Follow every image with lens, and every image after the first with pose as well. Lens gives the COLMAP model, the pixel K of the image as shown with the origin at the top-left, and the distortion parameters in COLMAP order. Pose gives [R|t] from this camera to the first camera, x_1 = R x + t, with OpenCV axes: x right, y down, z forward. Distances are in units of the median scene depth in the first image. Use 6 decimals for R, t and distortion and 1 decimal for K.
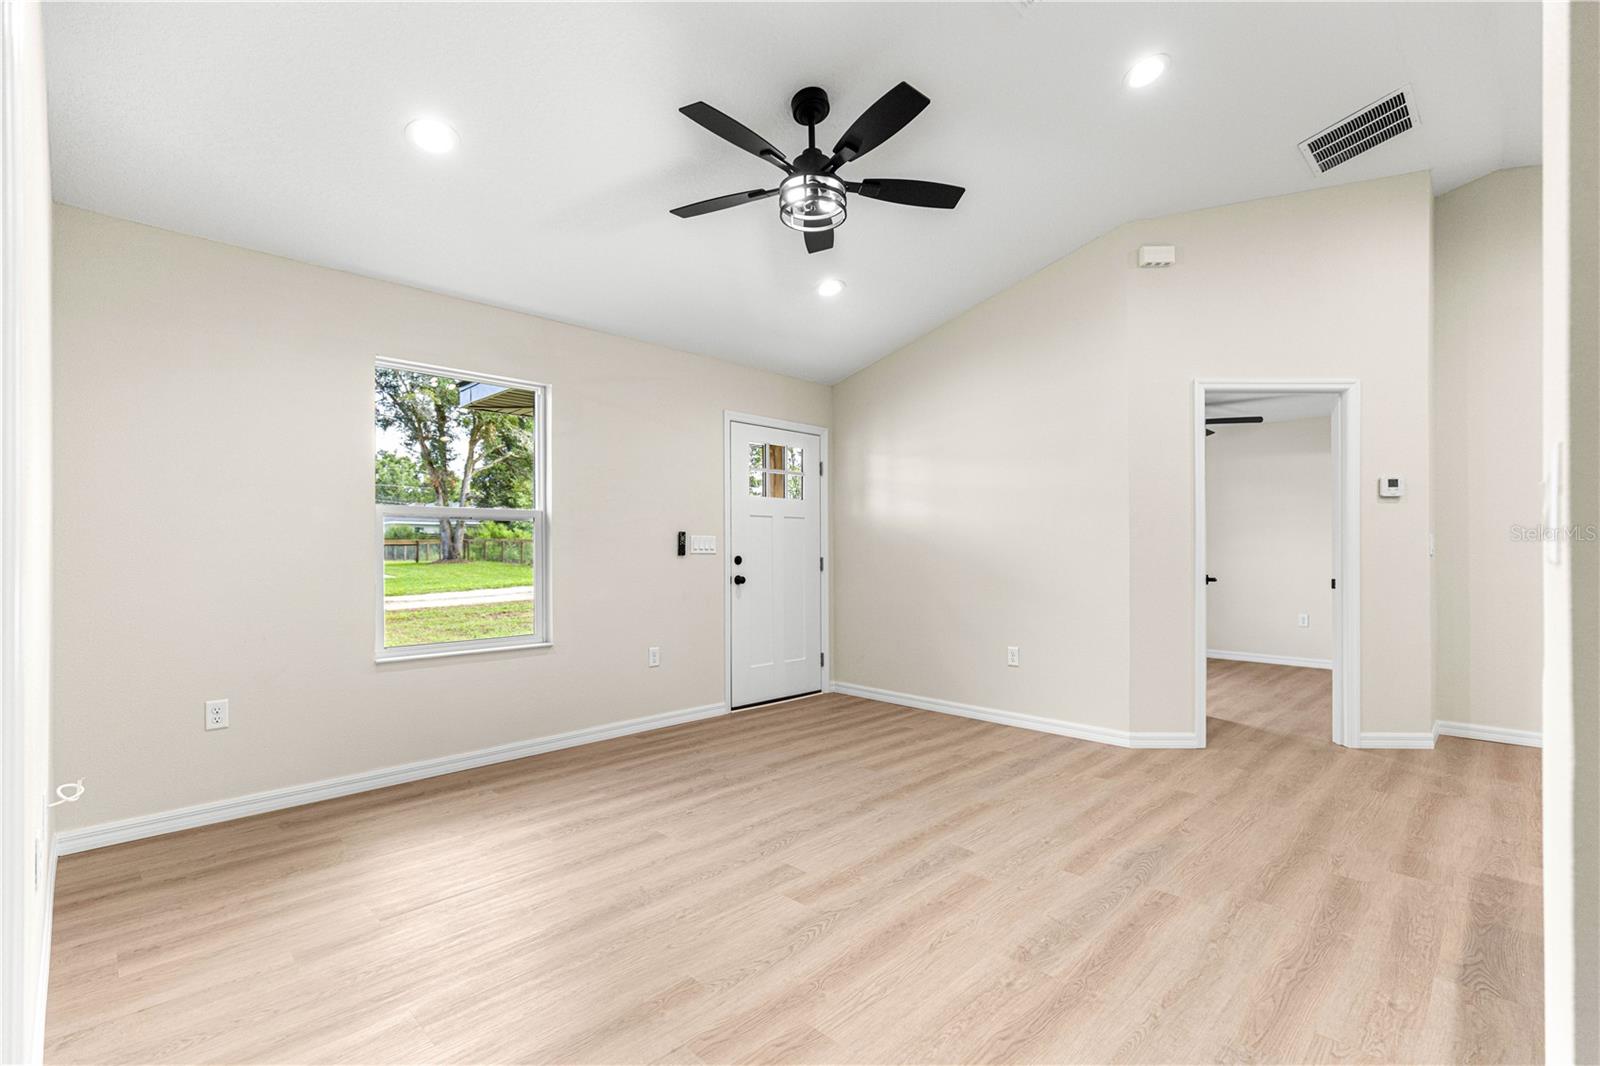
lens RADIAL K [[716.6, 0, 806.7], [0, 716.6, 533.6], [0, 0, 1]] dist [0.010811, -0.000208]
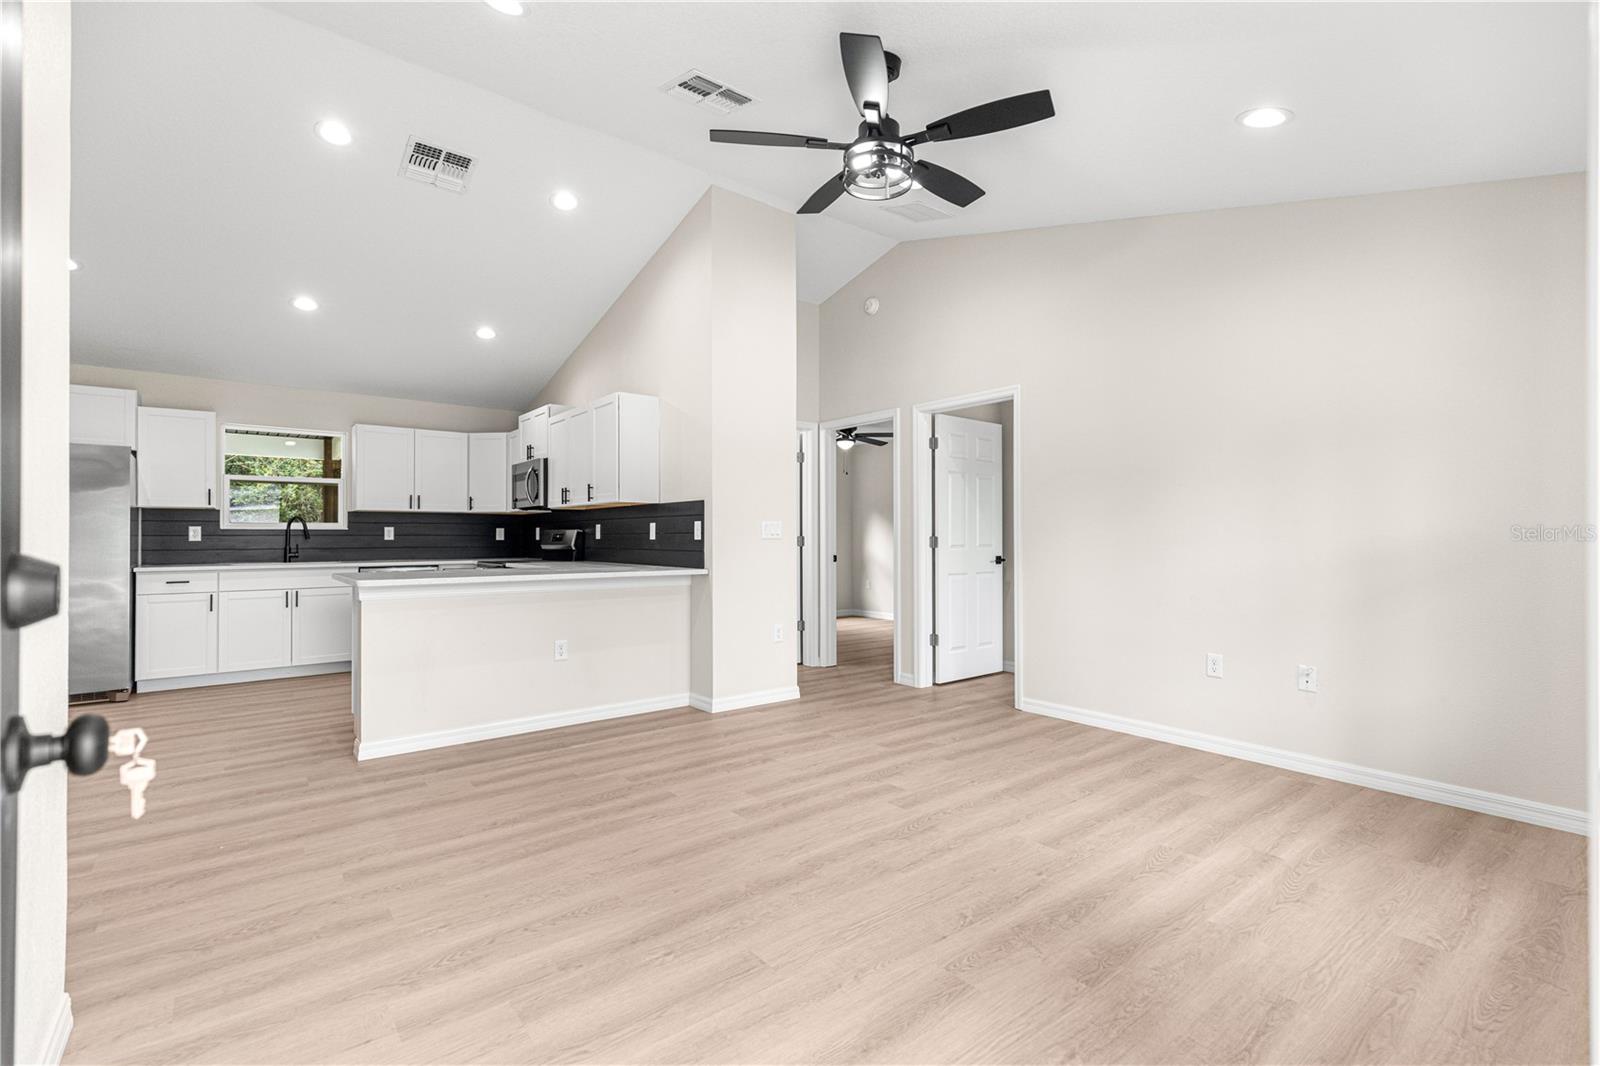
lens RADIAL K [[730.1, 0, 800.0], [0, 730.1, 533.0], [0, 0, 1]] dist [0.007309, -0.000395]
pose [[-0.992300, 0.001735, 0.123842, -0.005329], [-0.001940, 0.999561, -0.029549, 0.043943], [-0.123839, -0.029561, -0.991862, 1.737034]]
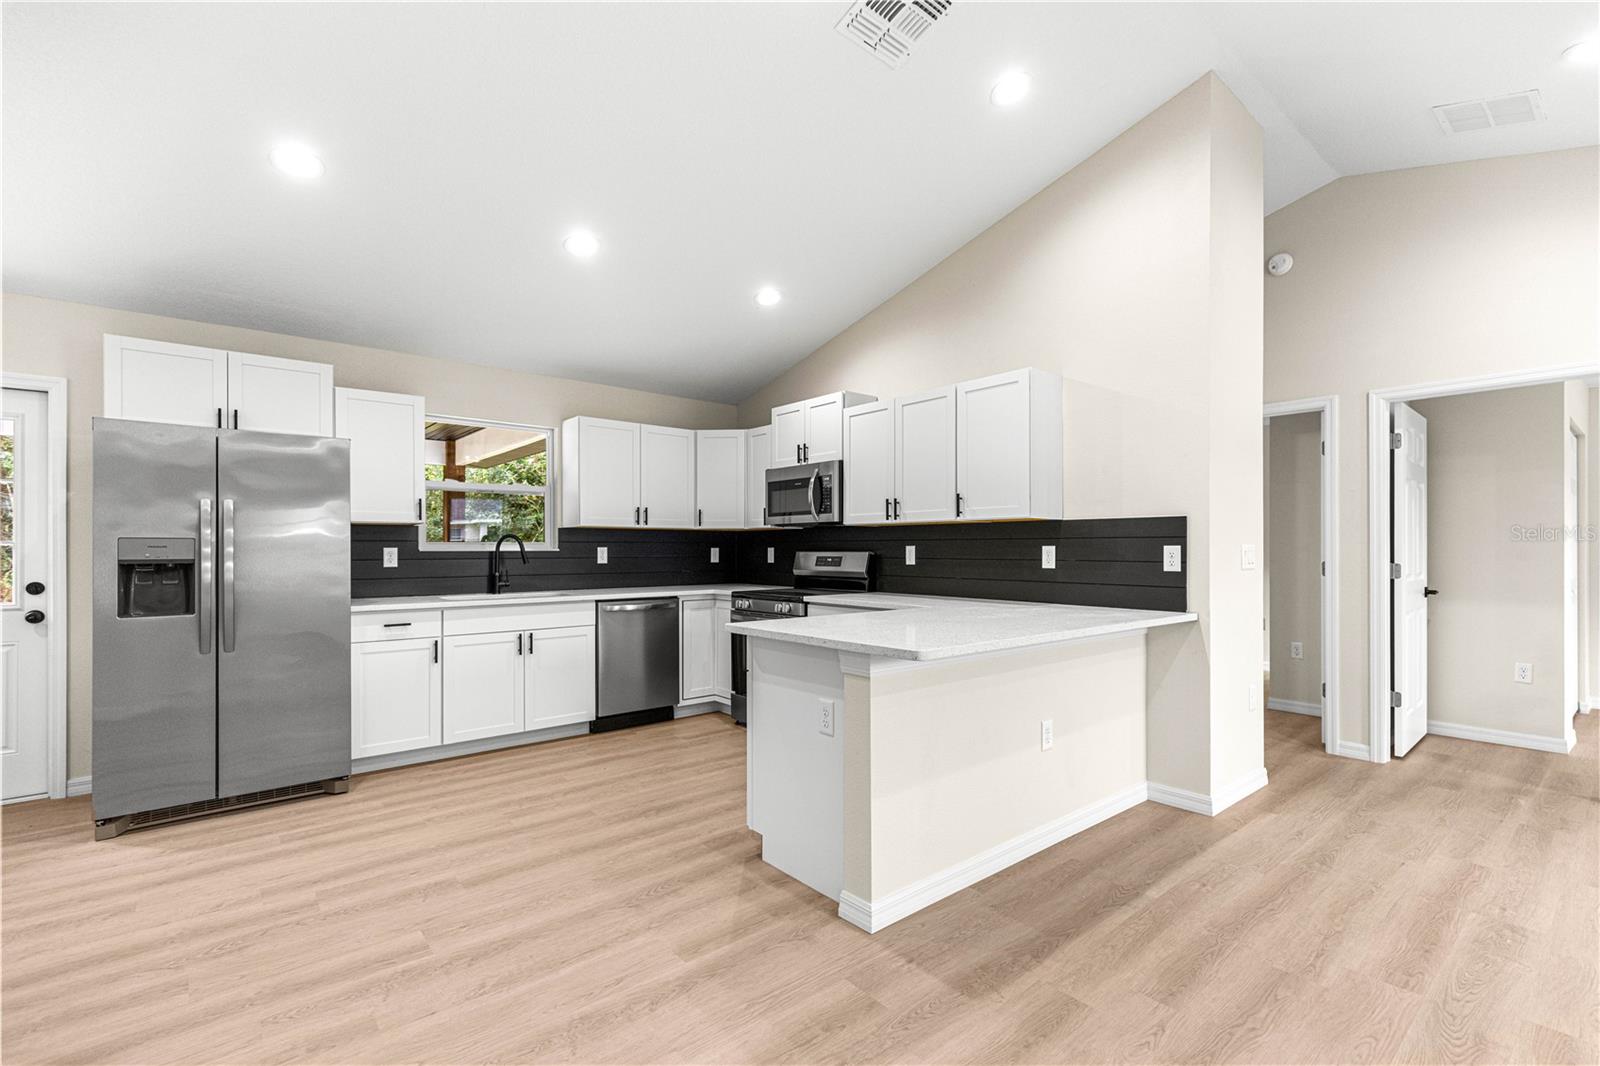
lens RADIAL K [[725.4, 0, 800.0], [0, 725.4, 533.0], [0, 0, 1]] dist [0.002973, 0.000072]
pose [[-0.995425, 0.001442, 0.095533, 0.811421], [-0.003015, 0.998914, -0.046496, 0.010453], [-0.095496, -0.046571, -0.994340, 1.407669]]
